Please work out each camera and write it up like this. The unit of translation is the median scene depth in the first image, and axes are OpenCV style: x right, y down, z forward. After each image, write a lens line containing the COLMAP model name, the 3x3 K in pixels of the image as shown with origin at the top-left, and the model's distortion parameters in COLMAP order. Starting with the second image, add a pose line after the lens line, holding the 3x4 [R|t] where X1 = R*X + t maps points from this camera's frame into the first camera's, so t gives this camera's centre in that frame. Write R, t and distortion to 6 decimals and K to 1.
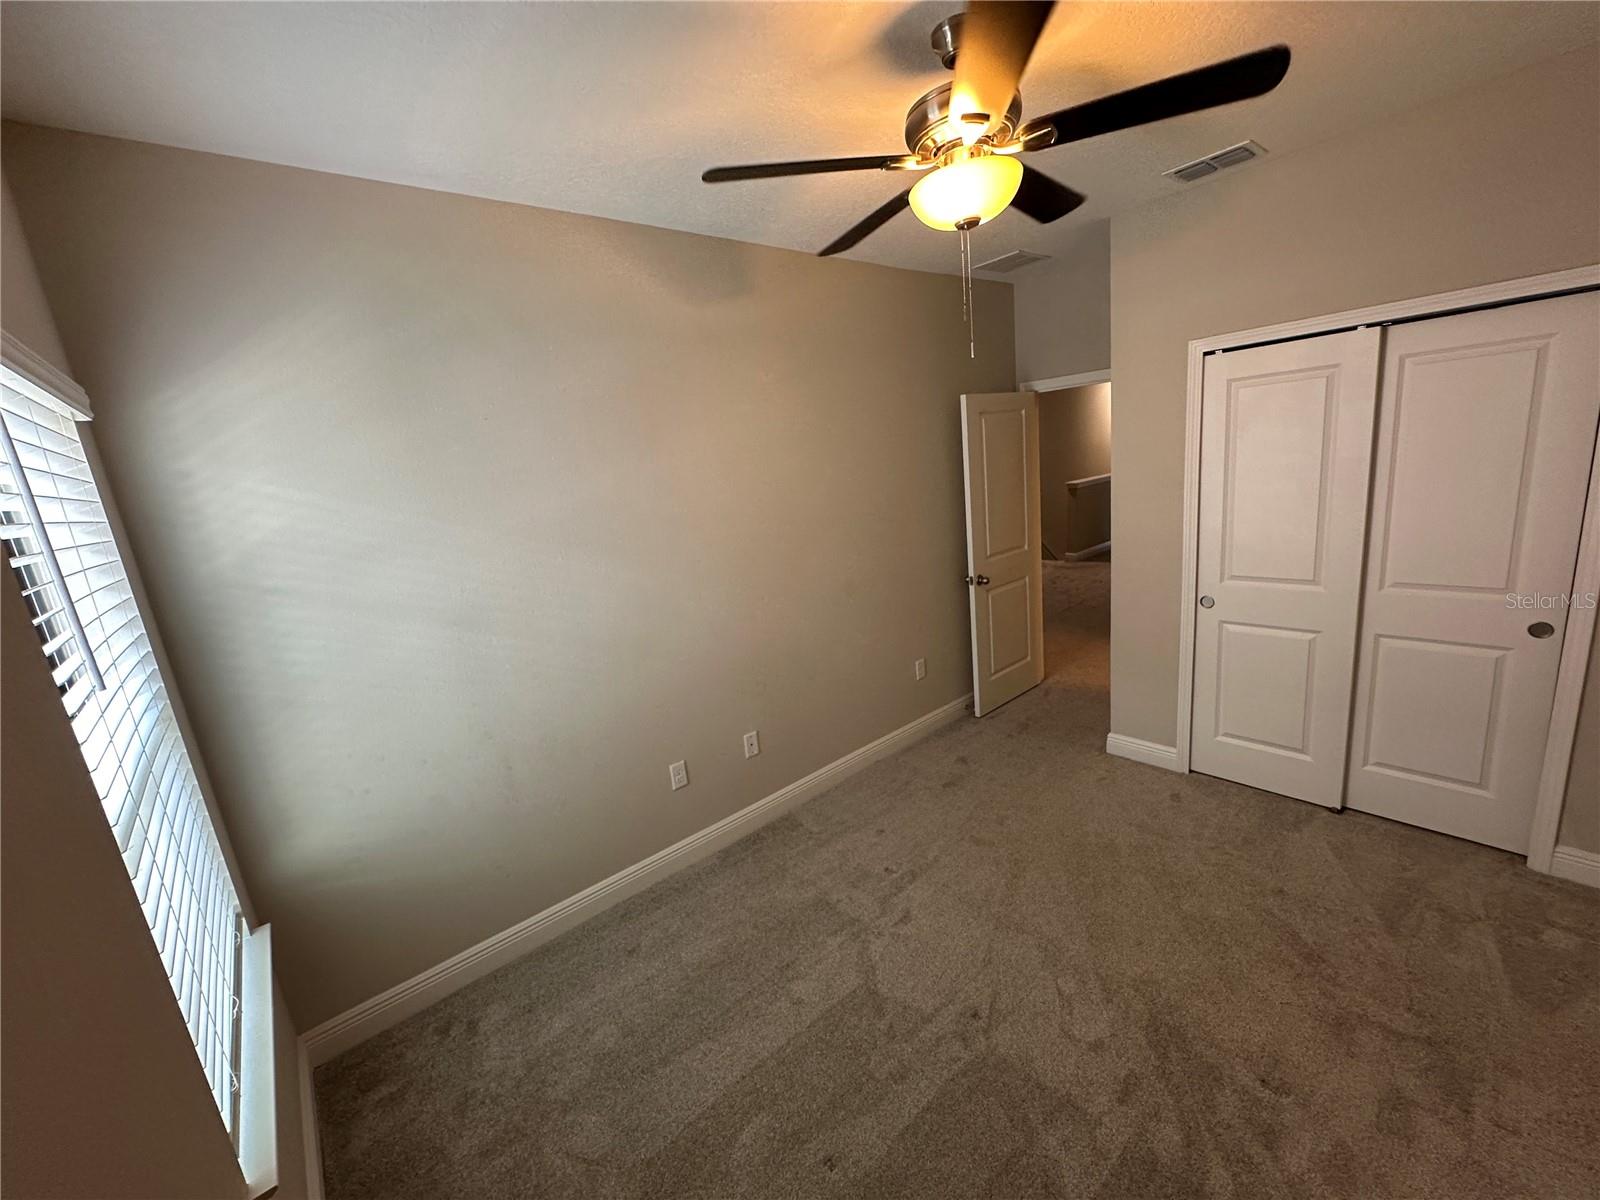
lens RADIAL K [[641.9, 0, 800.0], [0, 641.9, 600.0], [0, 0, 1]] dist [-0.001192, 0.000420]
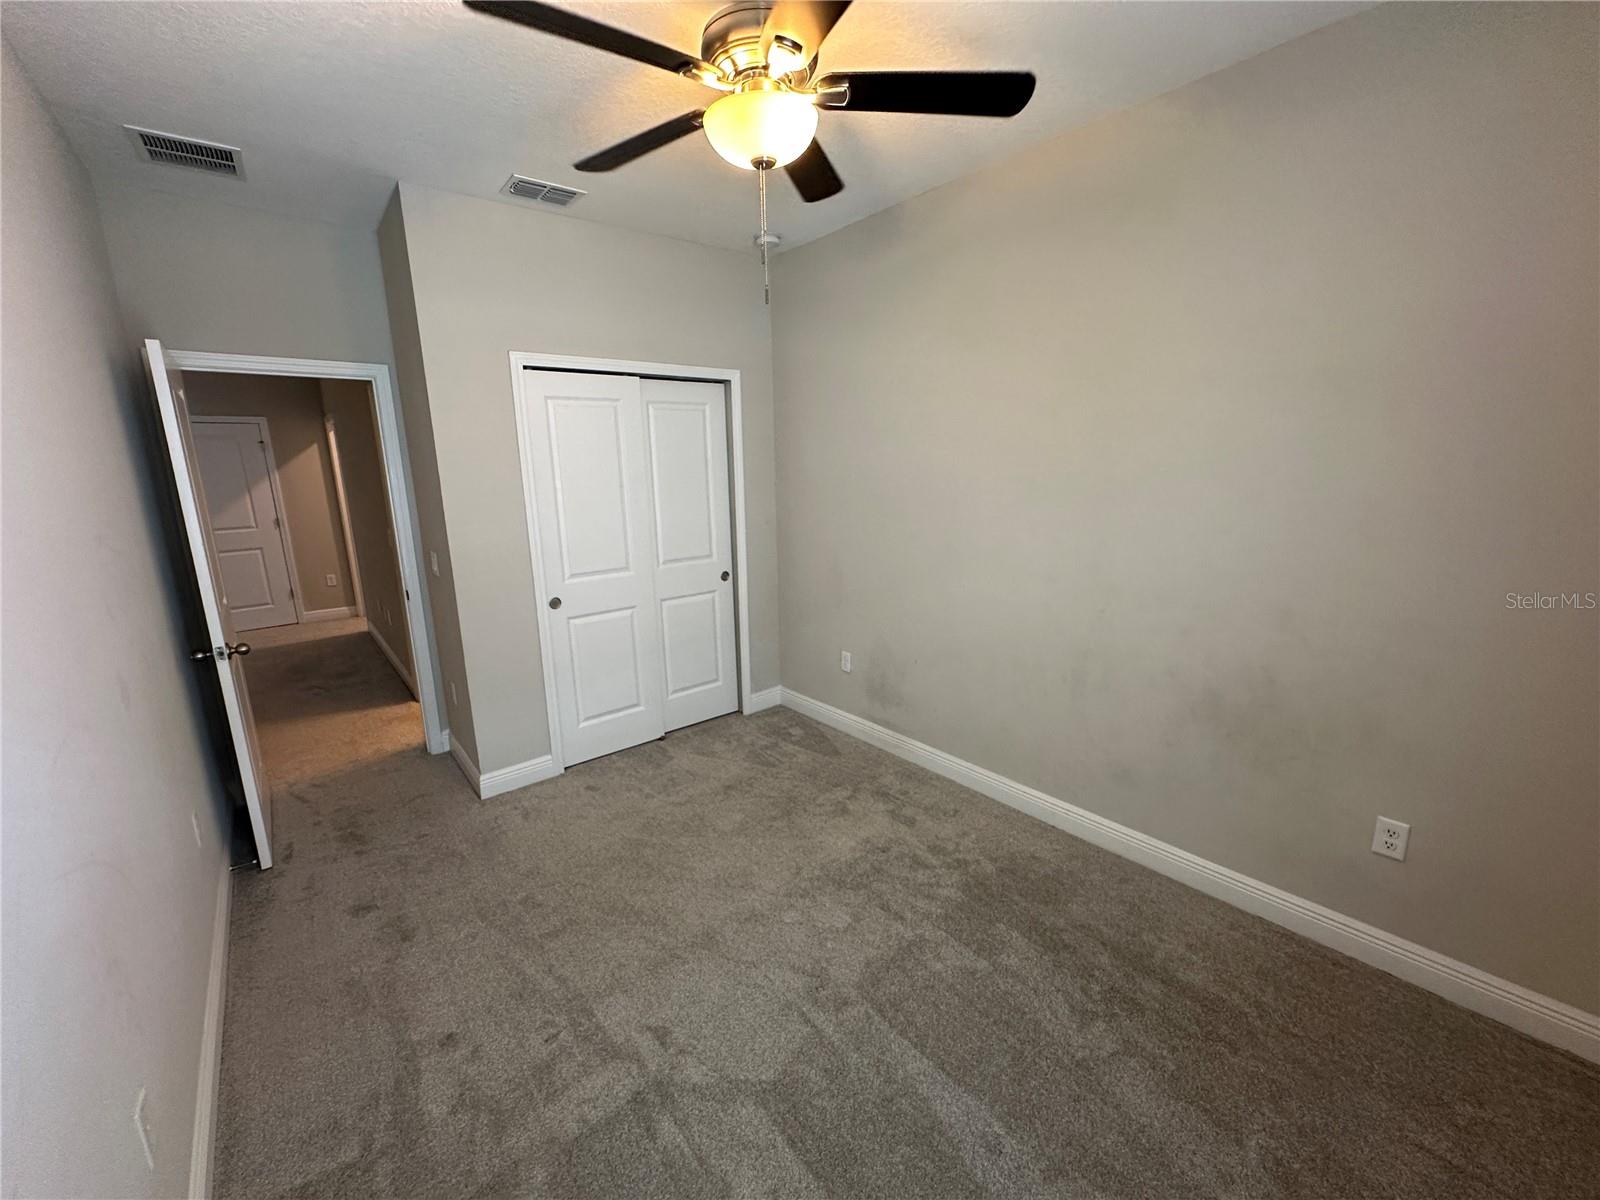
lens RADIAL K [[641.9, 0, 800.0], [0, 641.9, 600.0], [0, 0, 1]] dist [-0.001192, 0.000420]
pose [[0.015363, -0.116772, 0.993040, -0.476266], [0.231664, 0.966548, 0.110073, -0.029272], [-0.972674, 0.228361, 0.041901, 0.644909]]
